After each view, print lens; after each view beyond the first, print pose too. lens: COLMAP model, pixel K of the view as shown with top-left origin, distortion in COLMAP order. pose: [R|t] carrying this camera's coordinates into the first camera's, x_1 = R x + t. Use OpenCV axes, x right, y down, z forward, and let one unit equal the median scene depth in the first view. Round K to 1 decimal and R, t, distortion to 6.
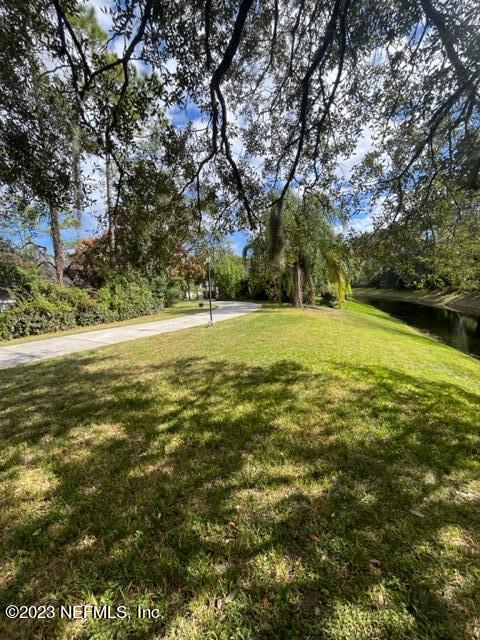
lens RADIAL K [[258.1, 0, 238.9], [0, 258.1, 320.2], [0, 0, 1]] dist [-0.001151, -0.000018]
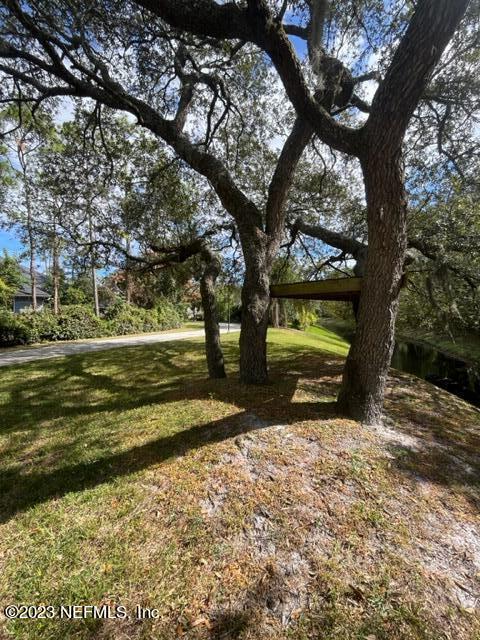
lens RADIAL K [[258.1, 0, 240.5], [0, 258.1, 319.5], [0, 0, 1]] dist [-0.001151, -0.000018]
pose [[0.995668, 0.052215, 0.076935, -0.100560], [-0.044756, 0.994406, -0.095676, 0.055008], [-0.081500, 0.091819, 0.992435, -0.511756]]
